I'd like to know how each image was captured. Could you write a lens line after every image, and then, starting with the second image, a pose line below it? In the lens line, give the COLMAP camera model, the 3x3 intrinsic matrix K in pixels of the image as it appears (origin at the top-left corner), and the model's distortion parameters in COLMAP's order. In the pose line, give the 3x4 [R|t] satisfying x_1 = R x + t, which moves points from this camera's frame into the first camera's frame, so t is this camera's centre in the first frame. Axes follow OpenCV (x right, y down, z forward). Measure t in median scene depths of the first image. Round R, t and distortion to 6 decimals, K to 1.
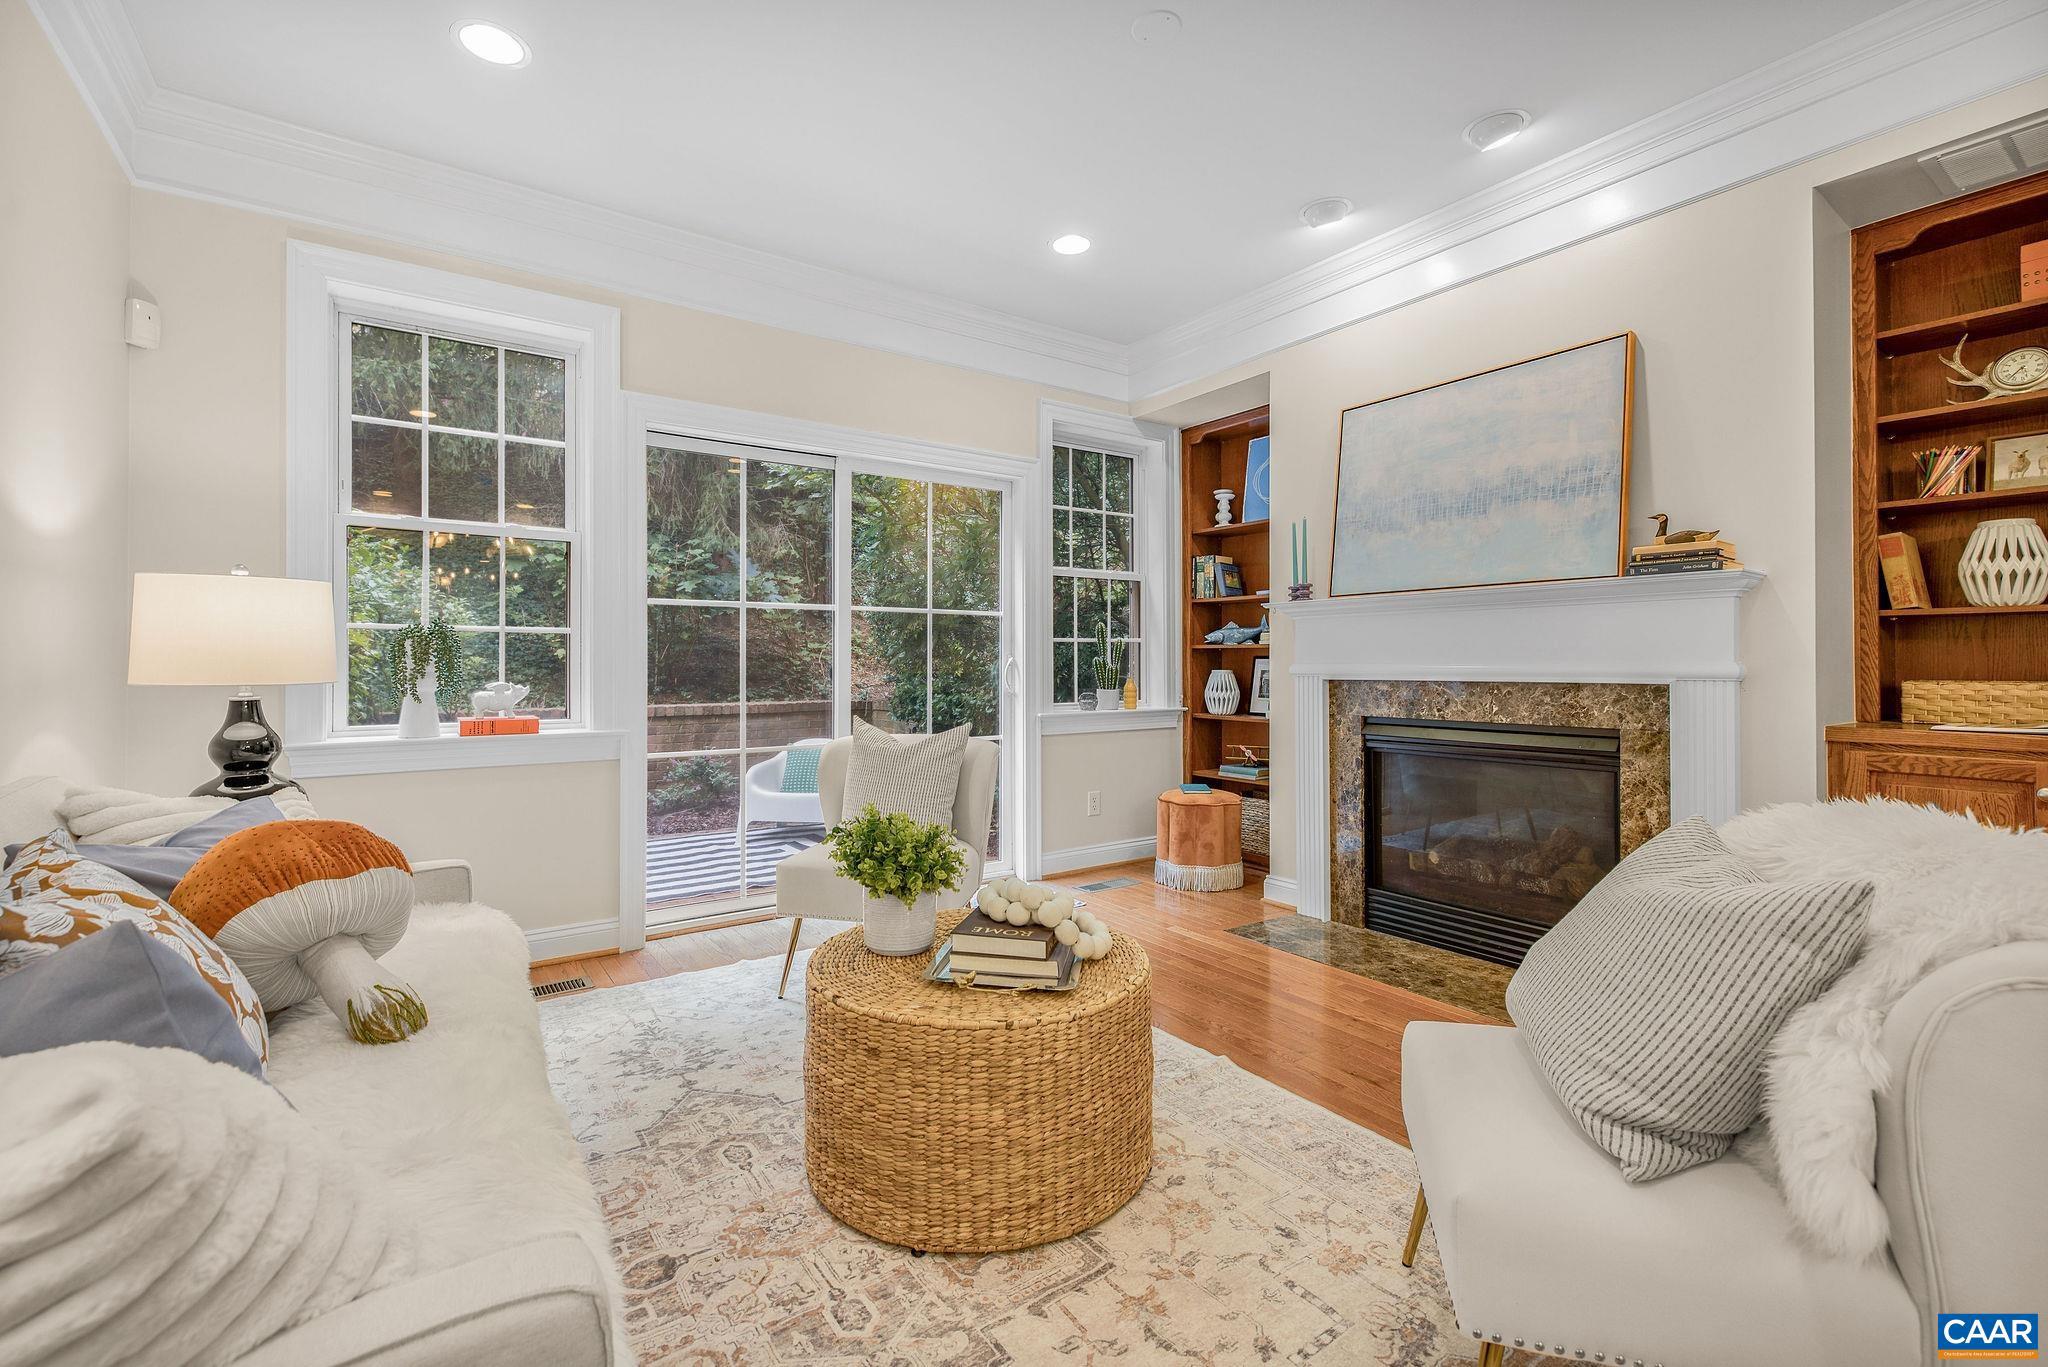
lens RADIAL K [[891.8, 0, 1028.0], [0, 891.8, 655.4], [0, 0, 1]] dist [0.001452, 0.000656]
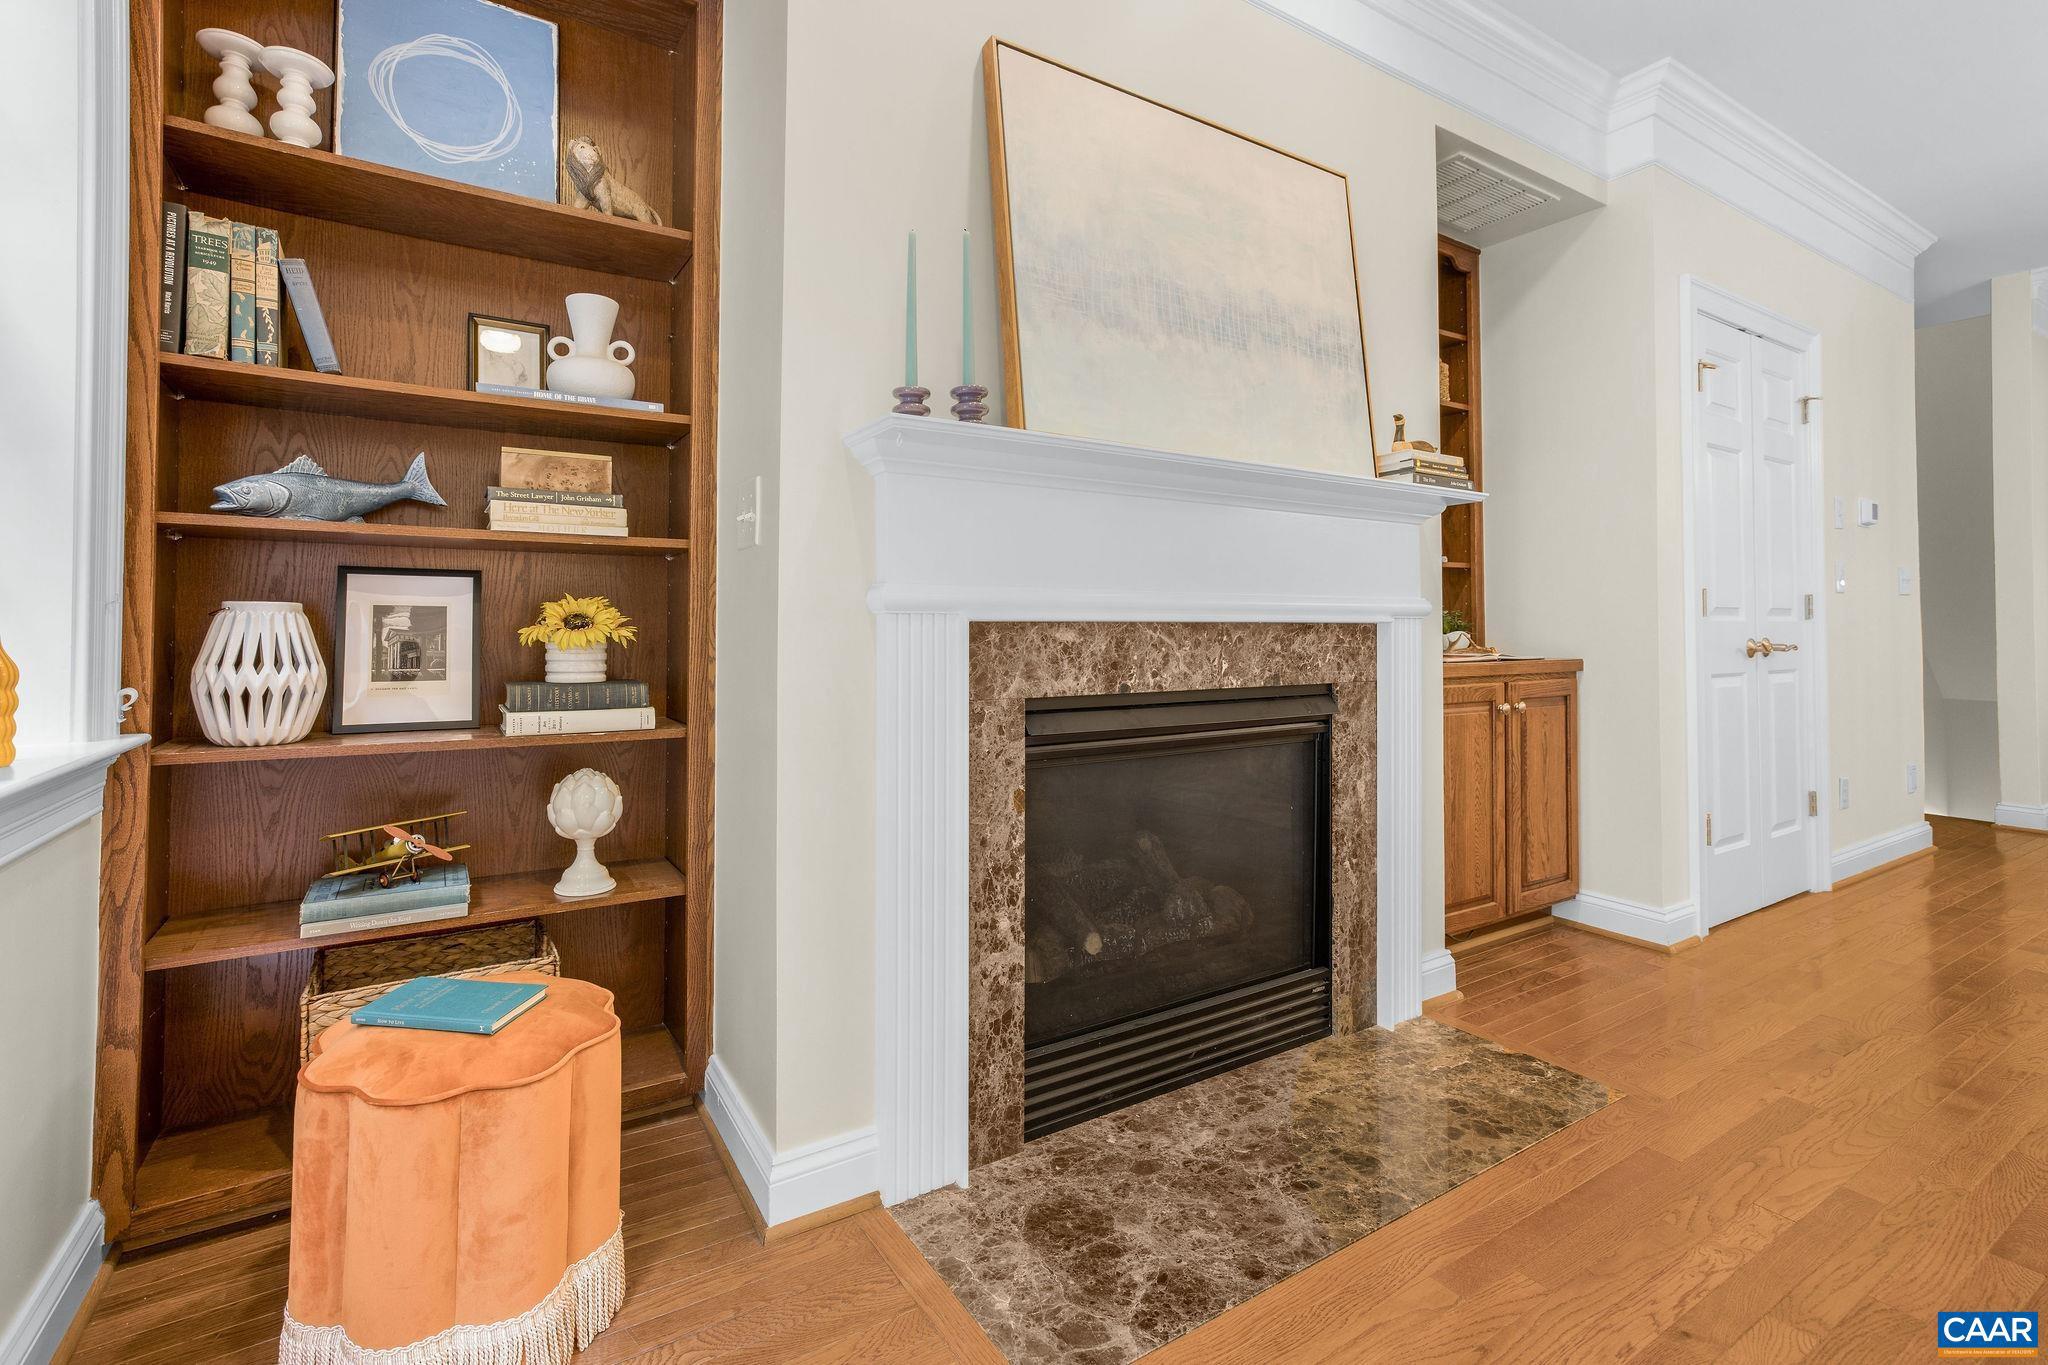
lens RADIAL K [[914.1, 0, 973.4], [0, 914.1, 606.6], [0, 0, 1]] dist [-0.014790, 0.000349]
pose [[0.082826, 0.022725, 0.996305, -0.121275], [-0.012473, 0.999685, -0.021765, 0.033022], [-0.996486, -0.010624, 0.083083, 1.074354]]
